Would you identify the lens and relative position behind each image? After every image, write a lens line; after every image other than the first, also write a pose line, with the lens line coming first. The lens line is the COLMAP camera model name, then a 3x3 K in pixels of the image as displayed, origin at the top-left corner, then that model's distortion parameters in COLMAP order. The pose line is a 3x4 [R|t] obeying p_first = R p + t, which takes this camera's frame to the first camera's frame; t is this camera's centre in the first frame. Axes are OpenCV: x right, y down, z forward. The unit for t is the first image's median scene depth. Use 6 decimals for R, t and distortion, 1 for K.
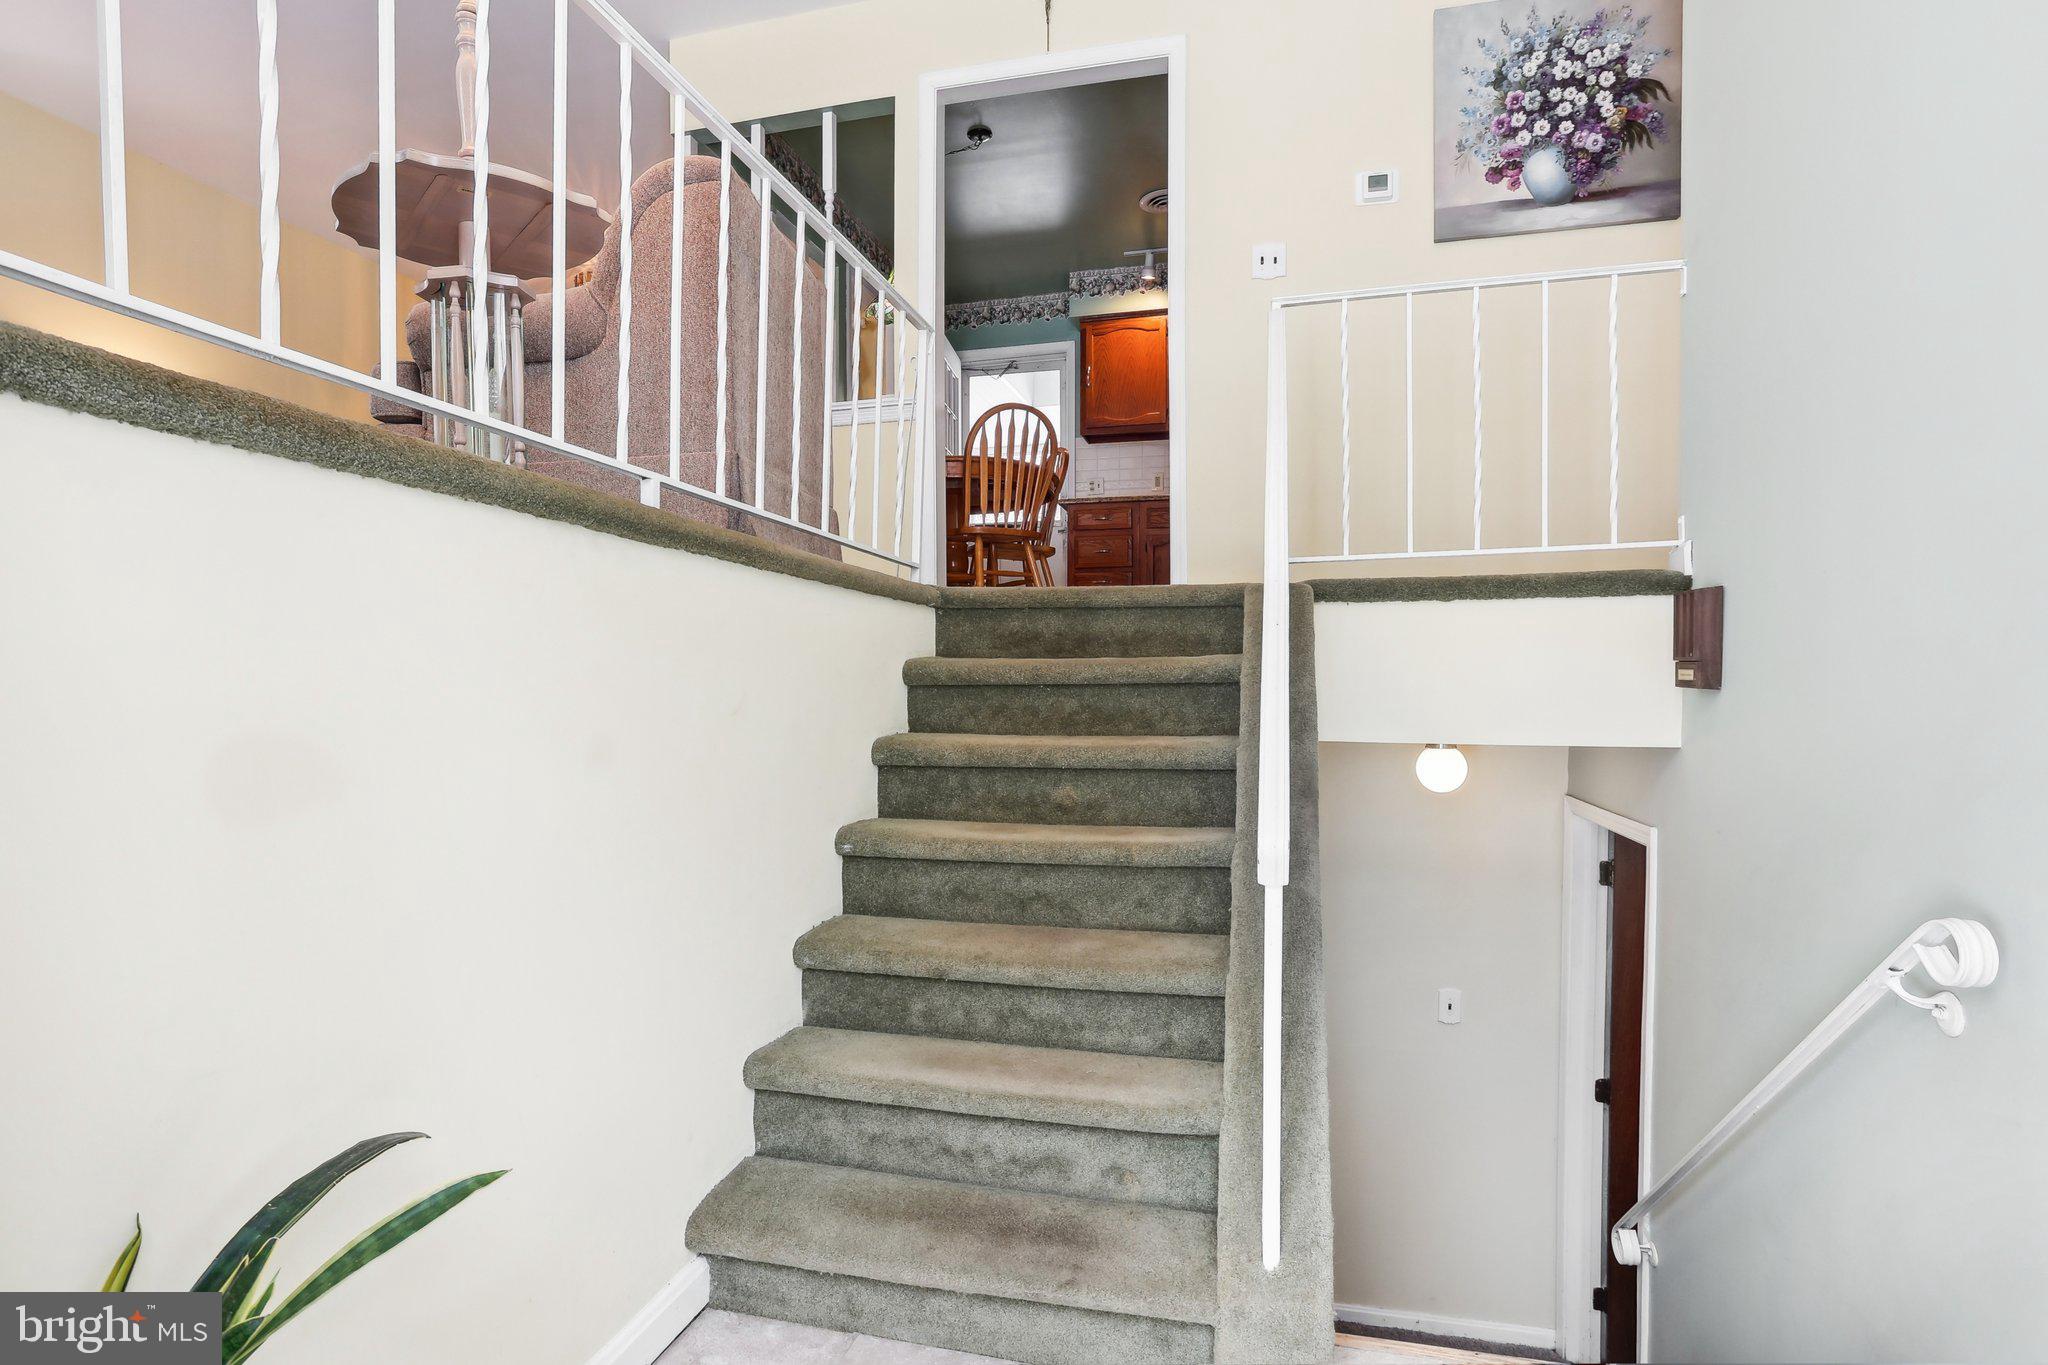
lens RADIAL K [[1062.6, 0, 1015.1], [0, 1062.6, 689.1], [0, 0, 1]] dist [-0.060659, 0.023406]
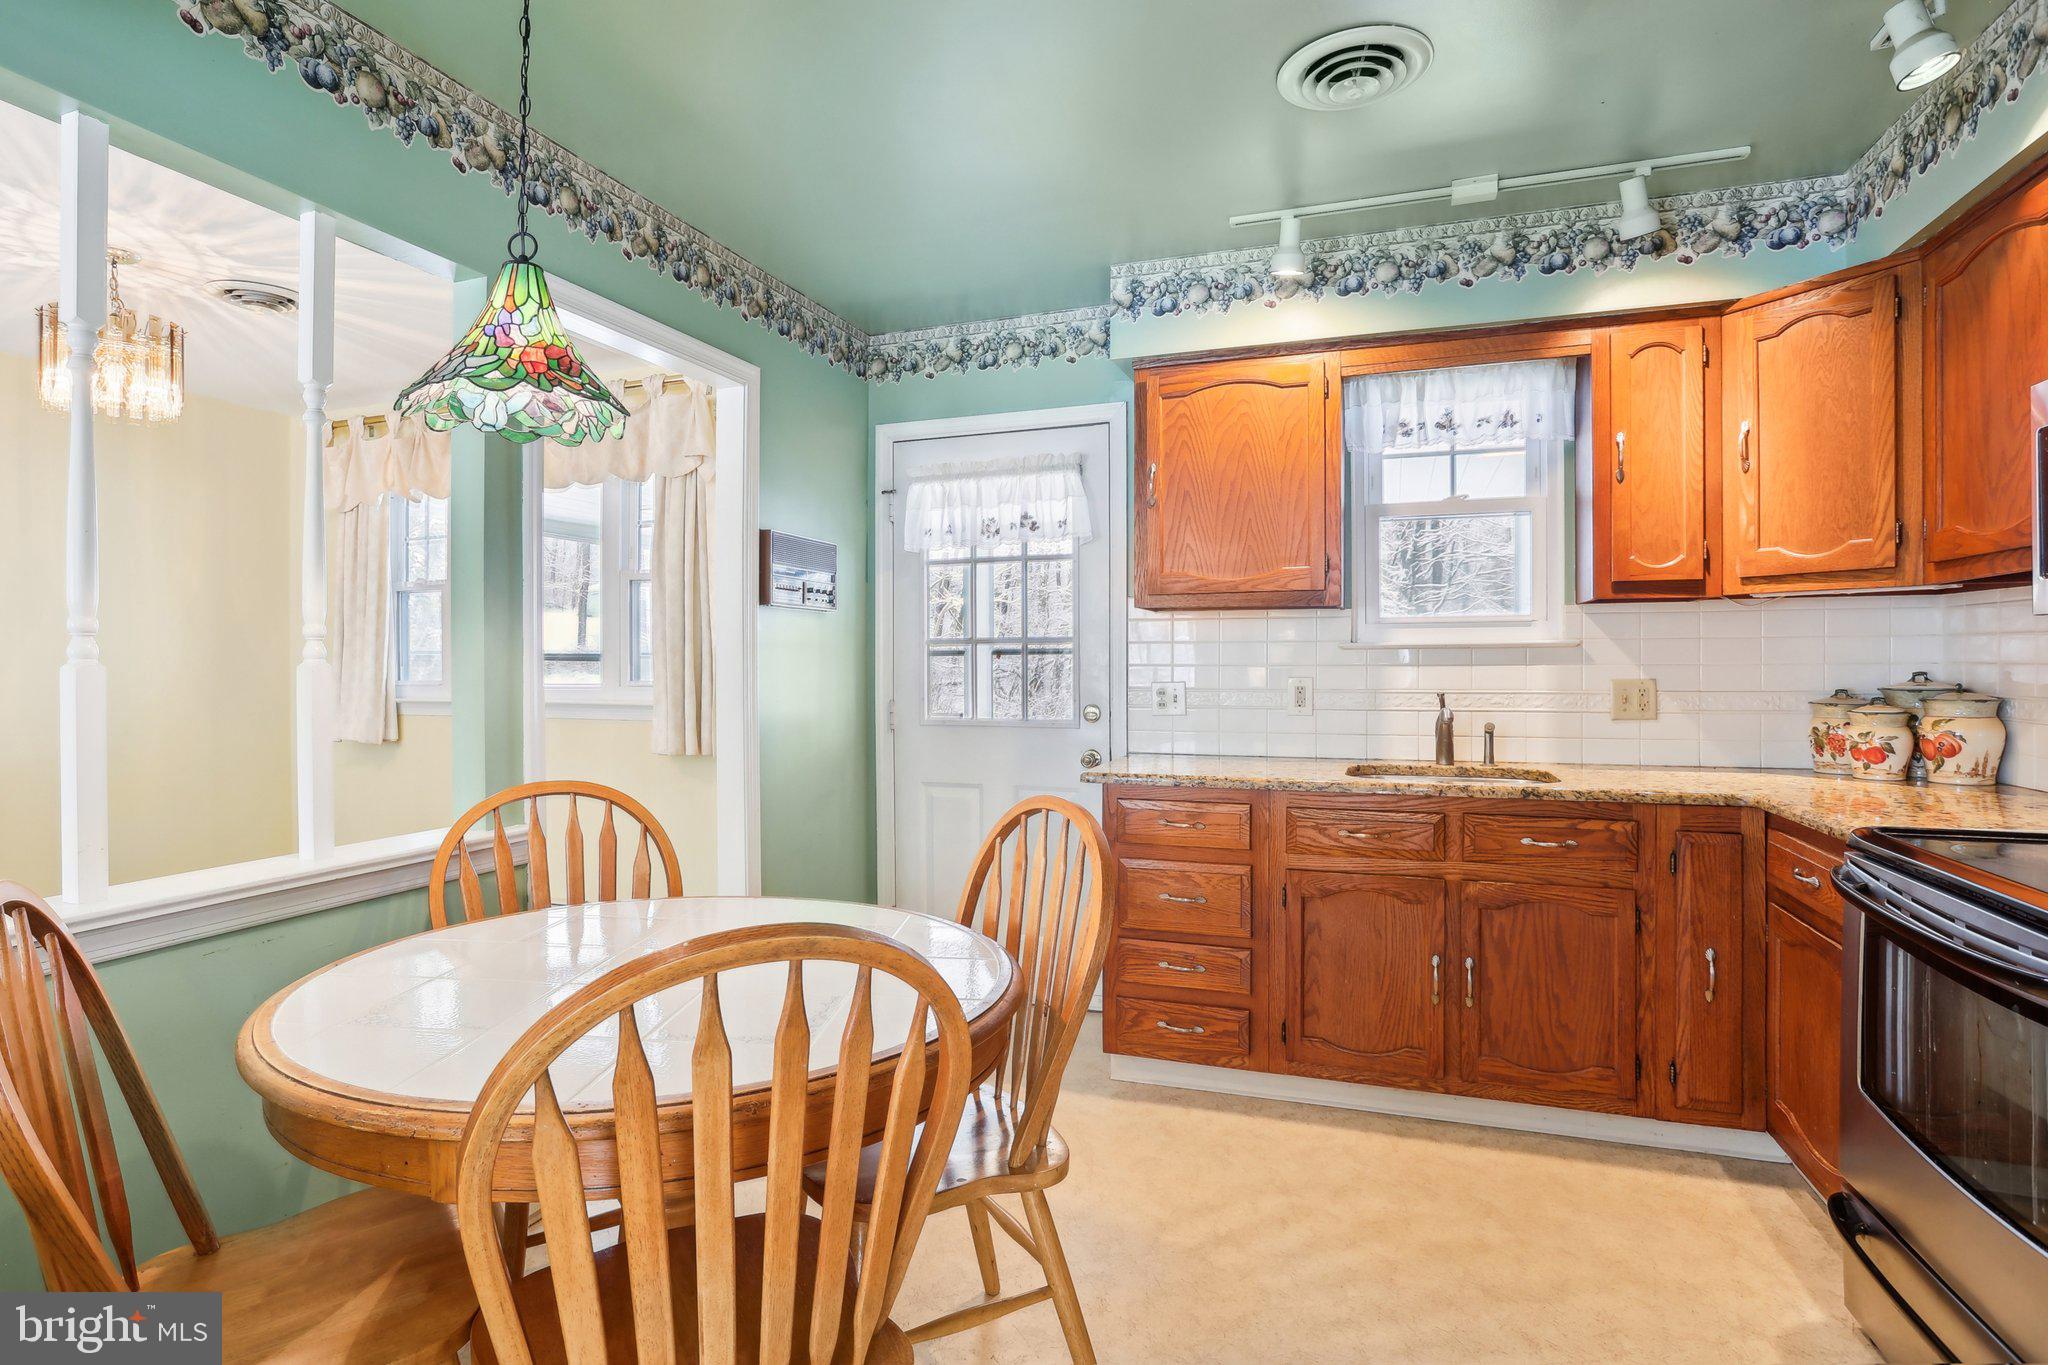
lens RADIAL K [[1062.6, 0, 1027.3], [0, 1062.6, 663.8], [0, 0, 1]] dist [-0.060659, 0.023406]
pose [[0.997244, -0.004731, -0.074043, 0.097473], [0.003897, 0.999927, -0.011403, -0.430825], [0.074092, 0.011083, 0.997190, 1.074576]]
